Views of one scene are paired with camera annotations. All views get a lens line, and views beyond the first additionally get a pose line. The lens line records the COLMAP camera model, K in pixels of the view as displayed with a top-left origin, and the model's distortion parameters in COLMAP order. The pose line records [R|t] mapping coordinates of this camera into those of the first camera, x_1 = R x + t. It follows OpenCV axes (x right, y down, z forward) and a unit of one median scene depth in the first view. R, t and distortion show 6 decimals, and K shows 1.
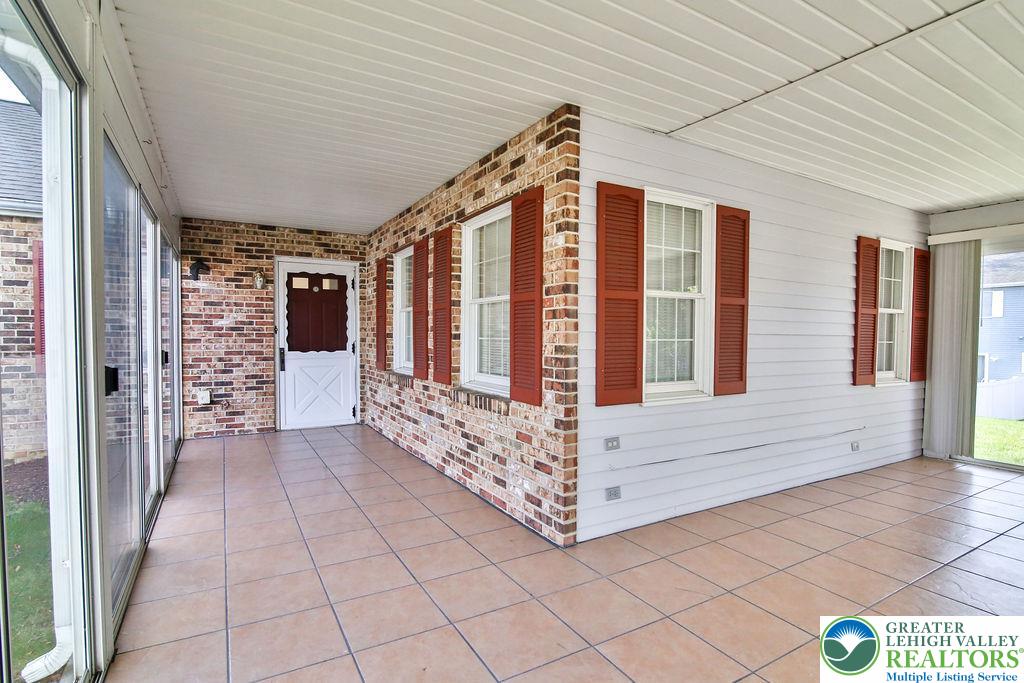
lens RADIAL K [[500.9, 0, 509.6], [0, 500.9, 350.3], [0, 0, 1]] dist [-0.012457, -0.000750]
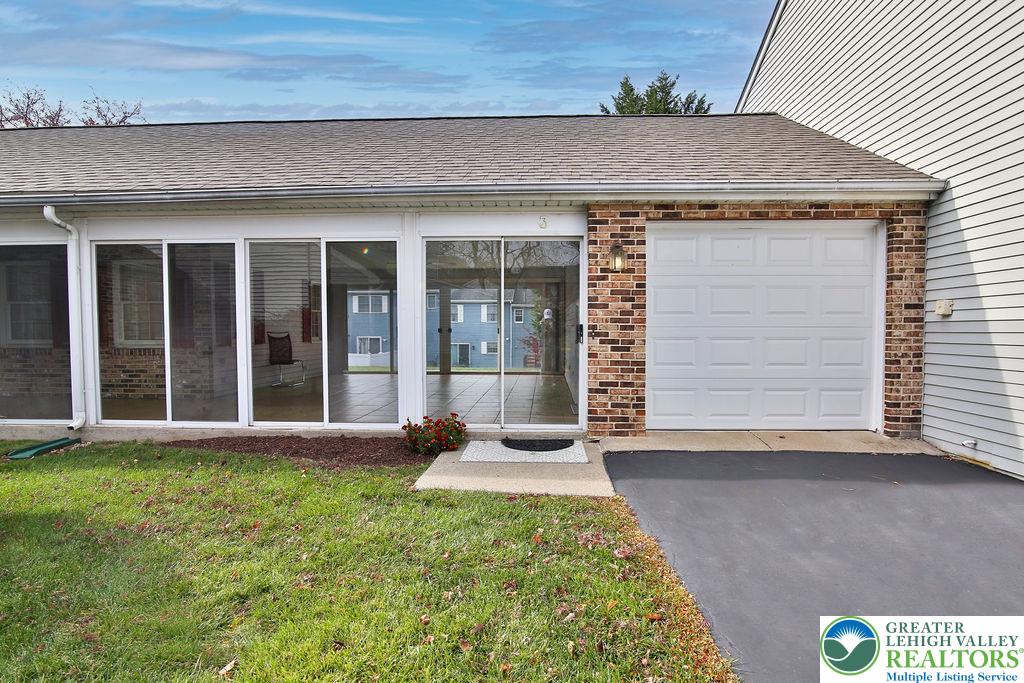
lens RADIAL K [[521.4, 0, 527.1], [0, 521.4, 350.6], [0, 0, 1]] dist [-0.016460, 0.000300]
pose [[0.527406, -0.043964, 0.848475, -0.782044], [0.029066, 0.999009, 0.033696, 0.053981], [-0.849116, 0.006891, 0.528161, -1.115927]]
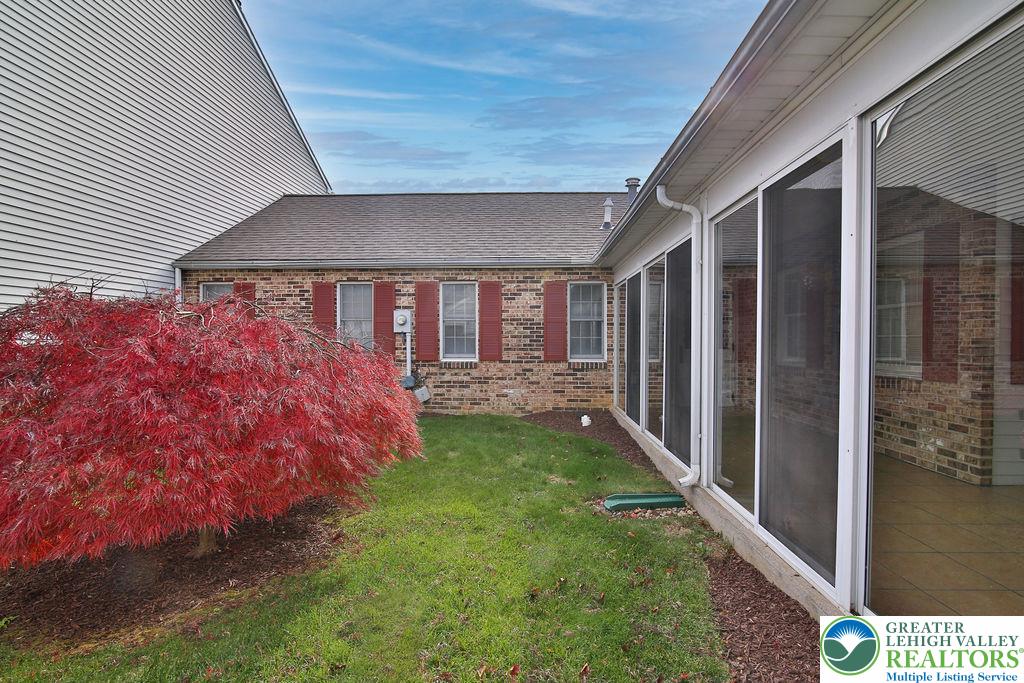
lens RADIAL K [[500.9, 0, 512.3], [0, 500.9, 350.2], [0, 0, 1]] dist [-0.012457, -0.000750]
pose [[0.843807, 0.003045, -0.536639, -0.144137], [-0.008811, 0.999928, -0.008181, 0.026888], [0.536575, 0.011632, 0.843773, -0.486611]]
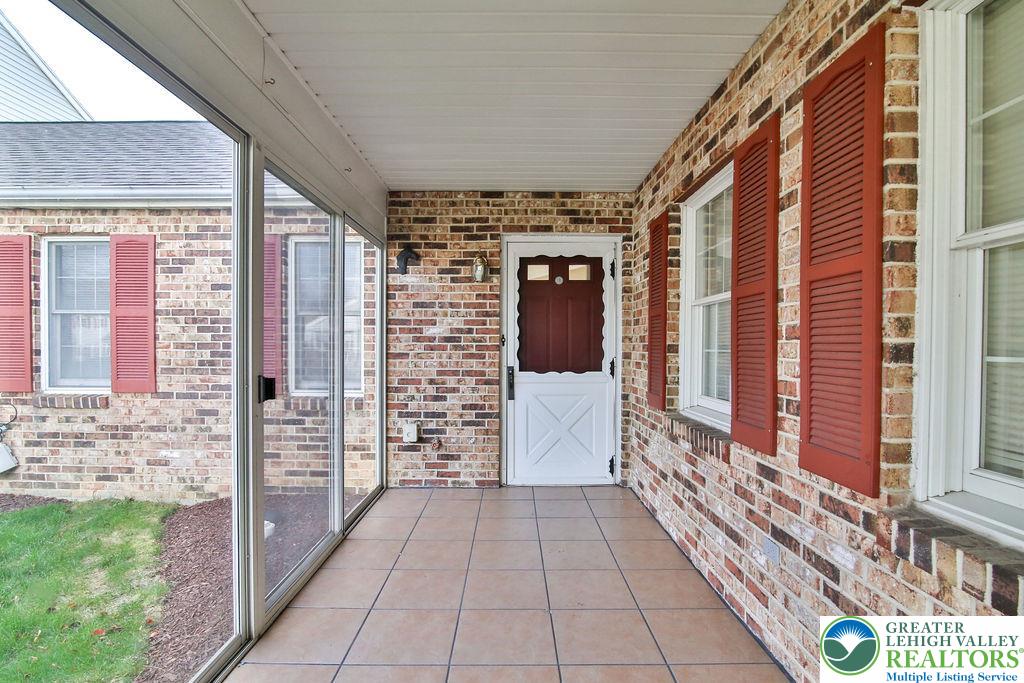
lens RADIAL K [[500.9, 0, 508.3], [0, 500.9, 354.5], [0, 0, 1]] dist [-0.012457, -0.000750]
pose [[0.866316, 0.006048, -0.499460, -0.142217], [-0.014197, 0.999821, -0.012518, -0.015920], [0.499295, 0.017936, 0.866246, 0.504098]]
